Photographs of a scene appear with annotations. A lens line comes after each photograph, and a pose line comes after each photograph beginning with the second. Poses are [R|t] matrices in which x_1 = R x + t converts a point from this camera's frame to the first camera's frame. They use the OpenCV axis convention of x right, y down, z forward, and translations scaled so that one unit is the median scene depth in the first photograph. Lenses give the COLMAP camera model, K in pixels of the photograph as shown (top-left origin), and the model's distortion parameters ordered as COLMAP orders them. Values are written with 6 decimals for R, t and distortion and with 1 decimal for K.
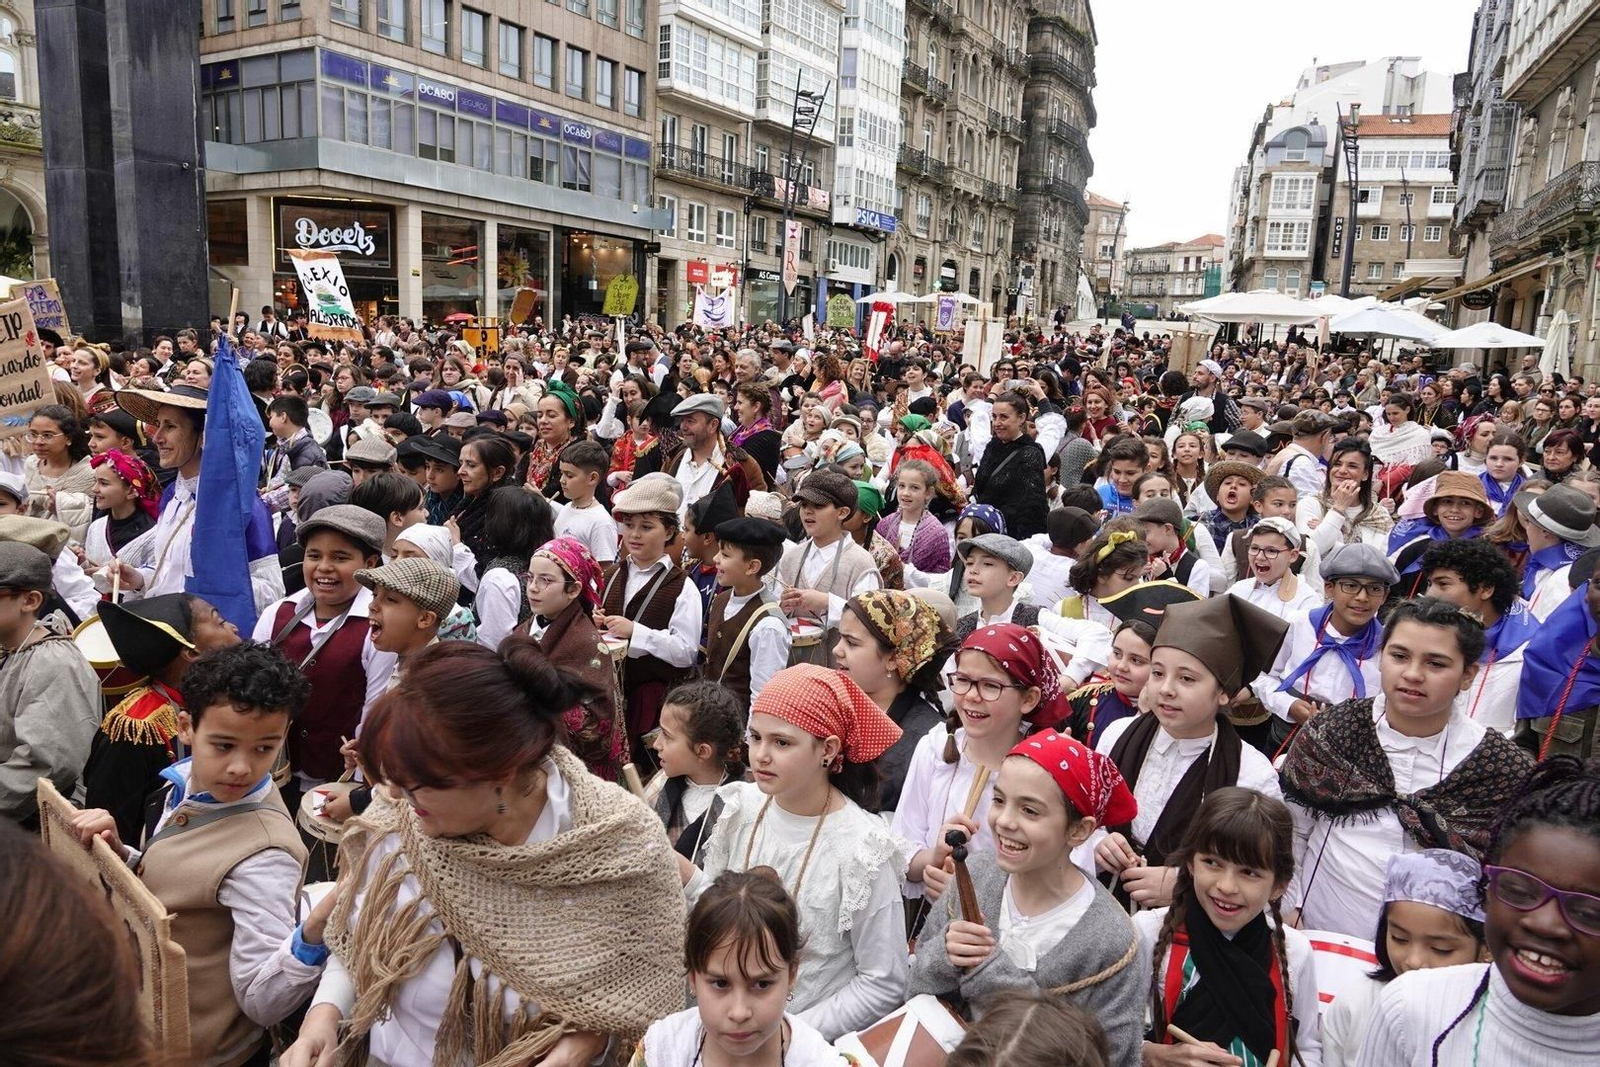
lens RADIAL K [[1107.5, 0, 800.5], [0, 1107.5, 540.0], [0, 0, 1]] dist [-0.011223, -0.002280]
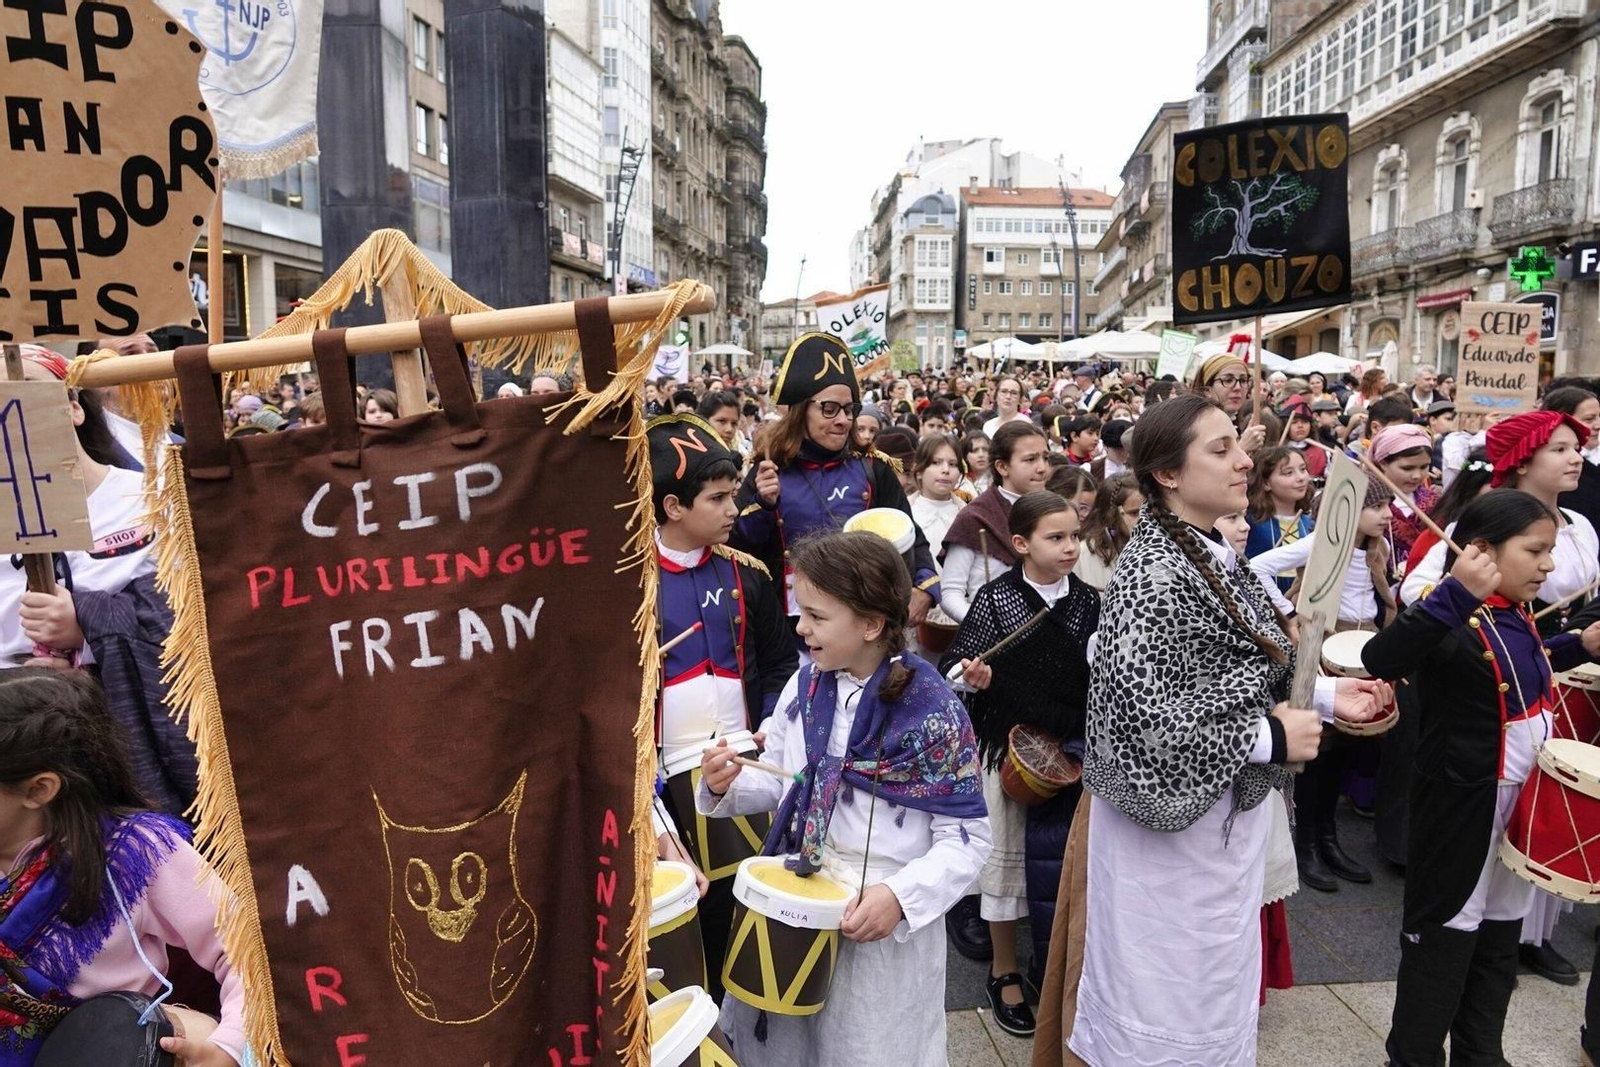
lens RADIAL K [[1107.5, 0, 818.8], [0, 1107.5, 534.3], [0, 0, 1]] dist [-0.011223, -0.002280]
pose [[0.930053, -0.081220, 0.358336, -0.169606], [0.100584, 0.994288, -0.035700, -0.002722], [-0.353390, 0.069246, 0.932910, 0.020534]]
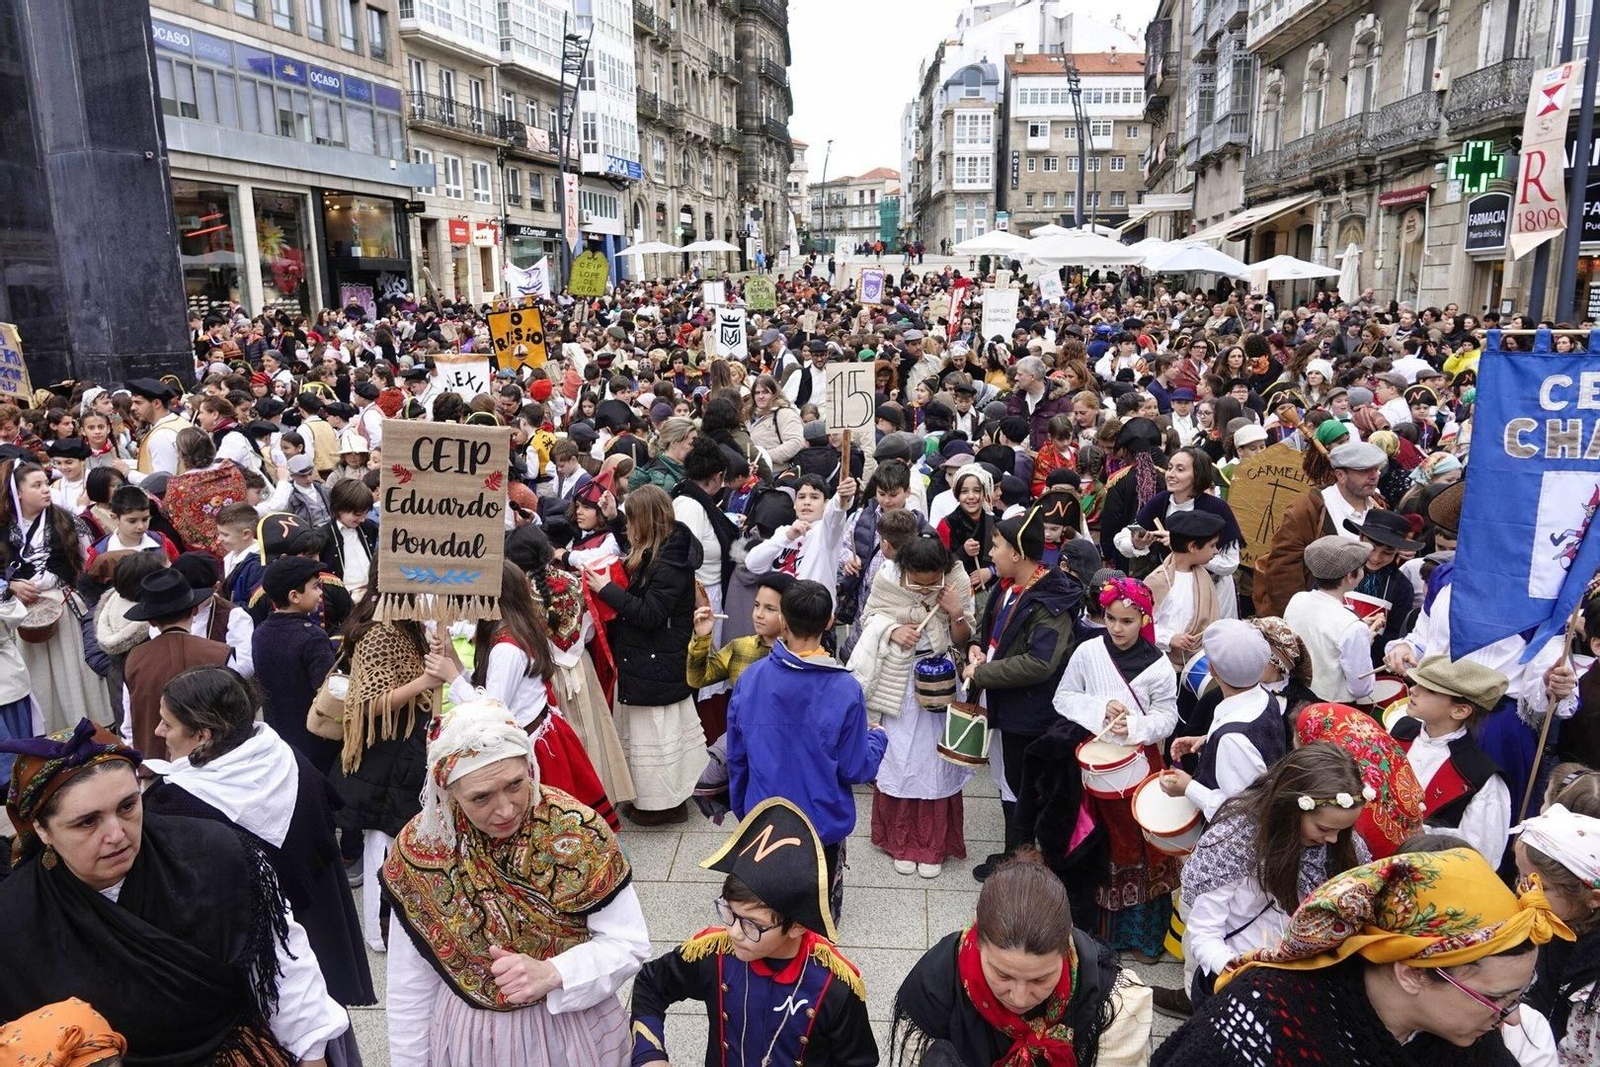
lens RADIAL K [[1107.5, 0, 808.6], [0, 1107.5, 540.3], [0, 0, 1]] dist [-0.011223, -0.002280]
pose [[0.954436, -0.115633, 0.275101, -0.085134], [0.101040, 0.992645, 0.066689, -0.014517], [-0.280789, -0.035854, 0.959100, 0.016418]]
